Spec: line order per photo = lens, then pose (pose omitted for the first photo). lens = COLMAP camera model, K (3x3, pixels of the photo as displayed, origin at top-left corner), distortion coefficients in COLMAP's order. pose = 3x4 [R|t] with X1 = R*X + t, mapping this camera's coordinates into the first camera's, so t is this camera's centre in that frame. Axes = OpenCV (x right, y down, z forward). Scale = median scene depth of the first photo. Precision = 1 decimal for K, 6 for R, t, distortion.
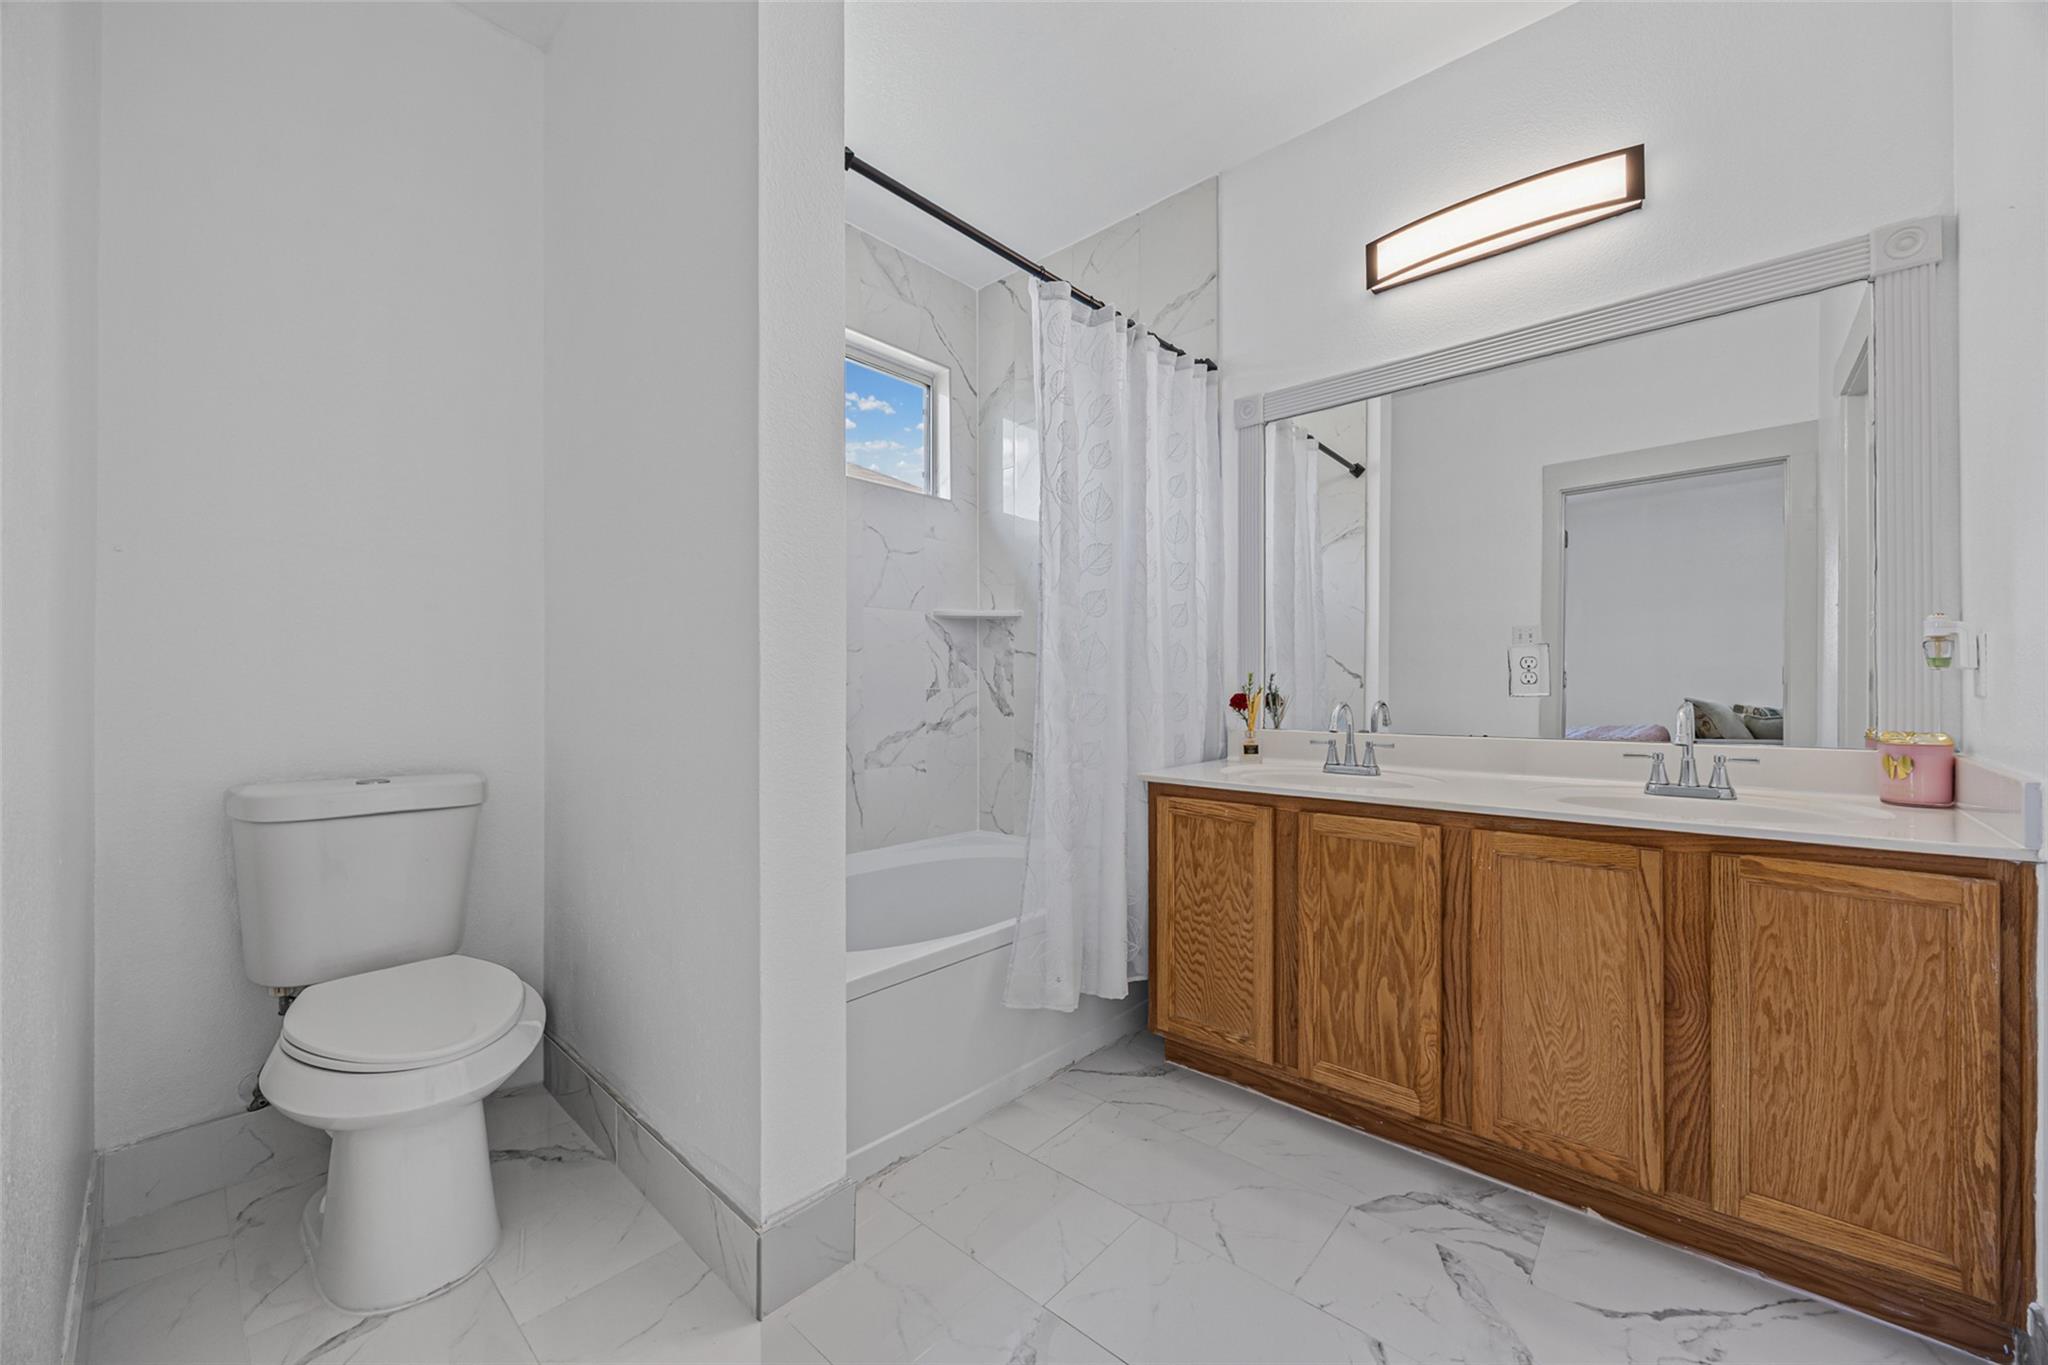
lens RADIAL K [[779.7, 0, 1024.0], [0, 779.7, 682.5], [0, 0, 1]] dist [-0.006238, 0.000378]
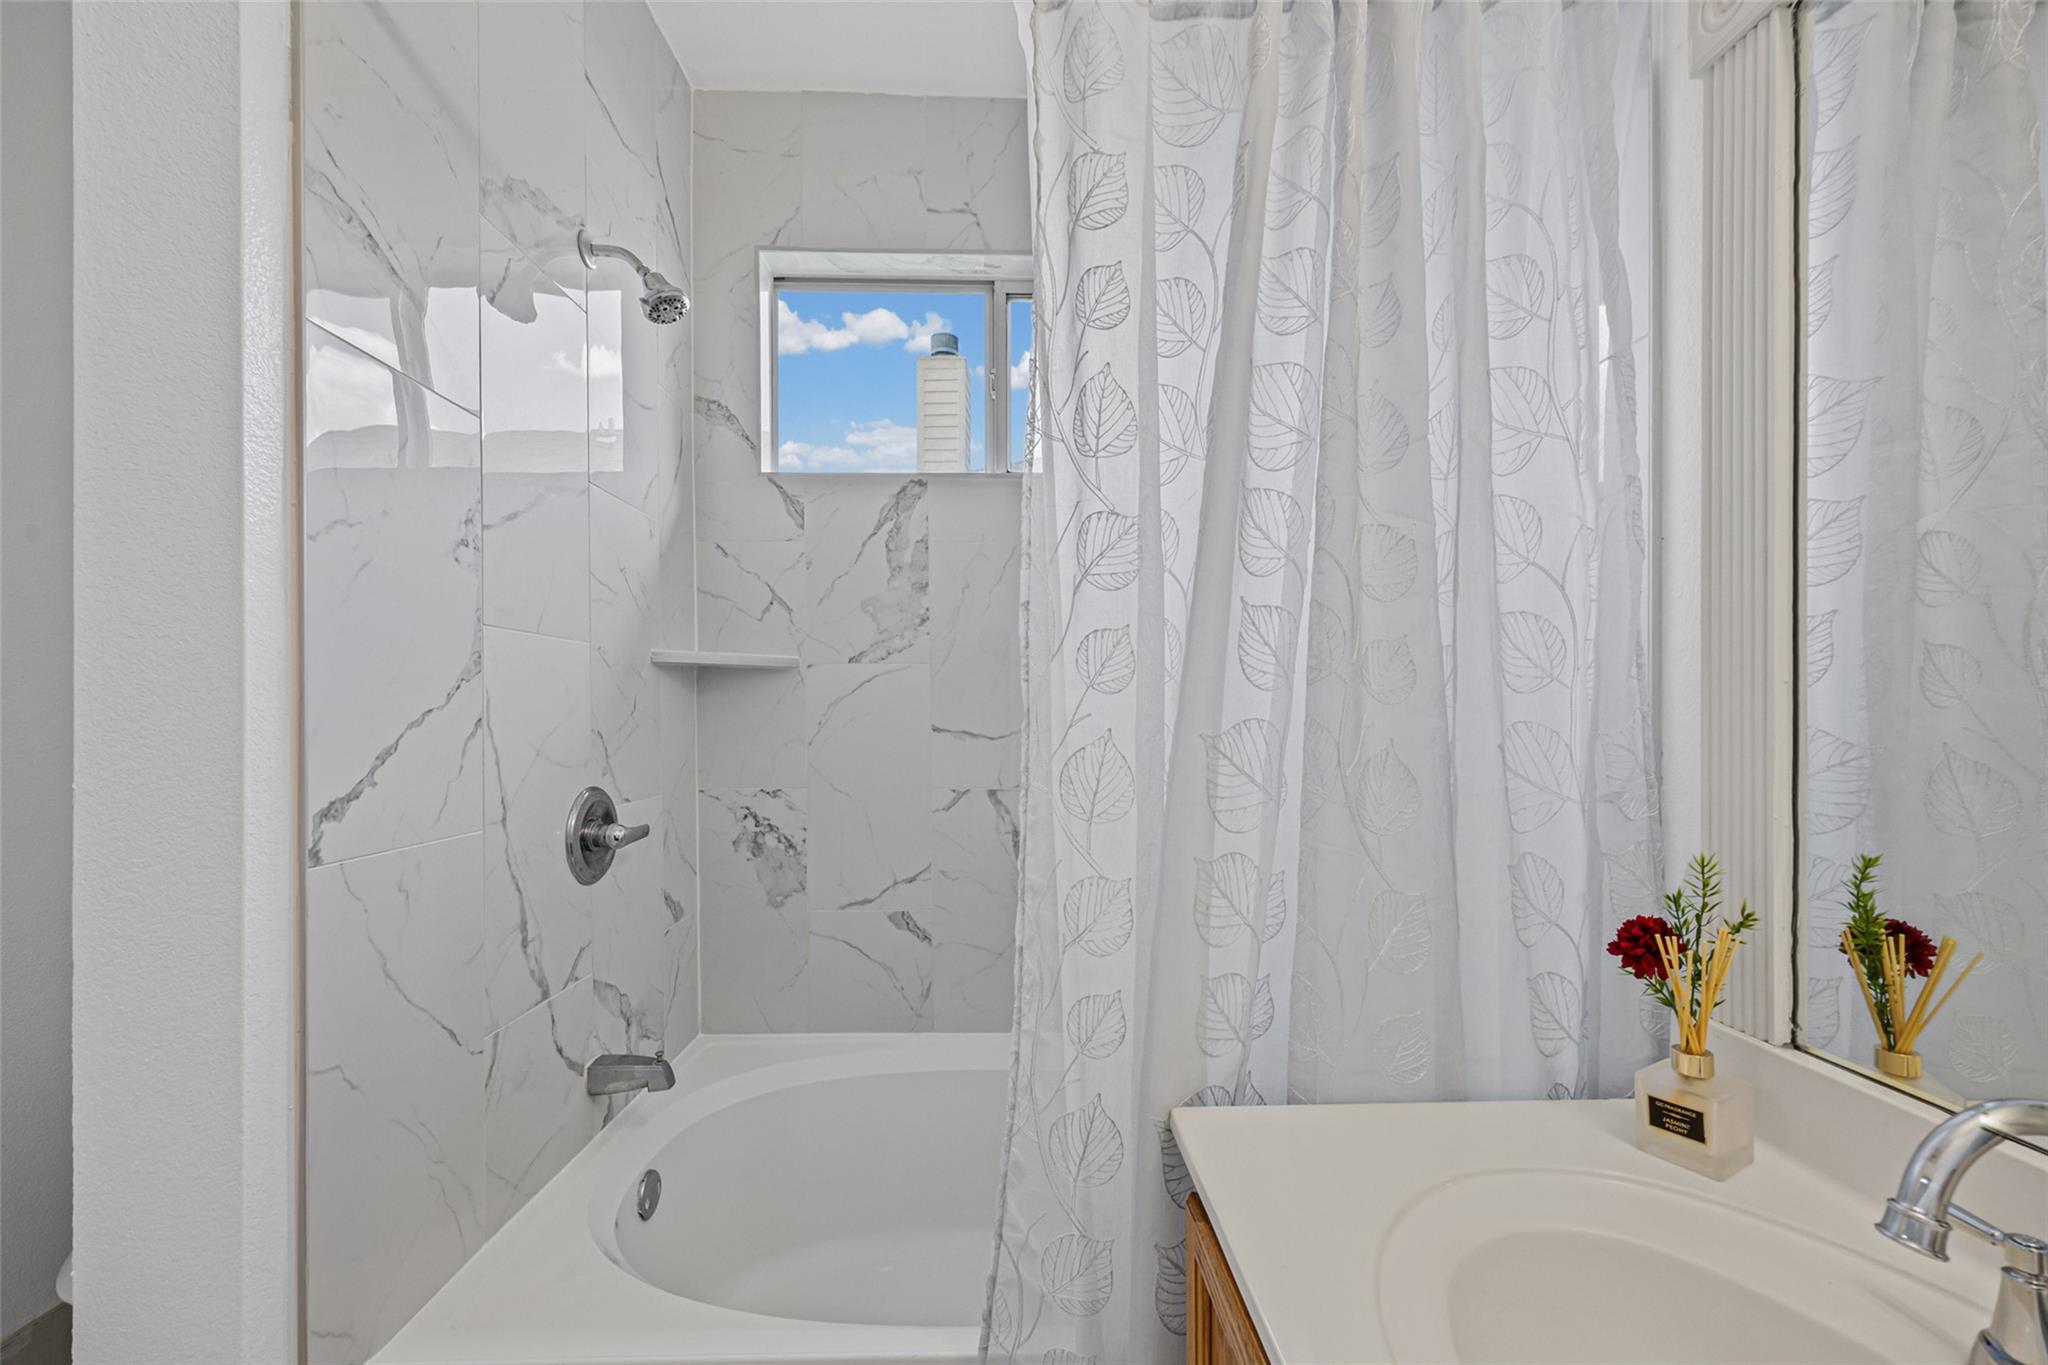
lens RADIAL K [[779.7, 0, 1024.0], [0, 779.7, 682.5], [0, 0, 1]] dist [-0.006238, 0.000378]
pose [[0.674896, -0.004456, -0.737899, 0.377465], [0.003950, 0.999989, -0.002426, -0.091978], [0.737902, -0.001278, 0.674907, 0.671017]]
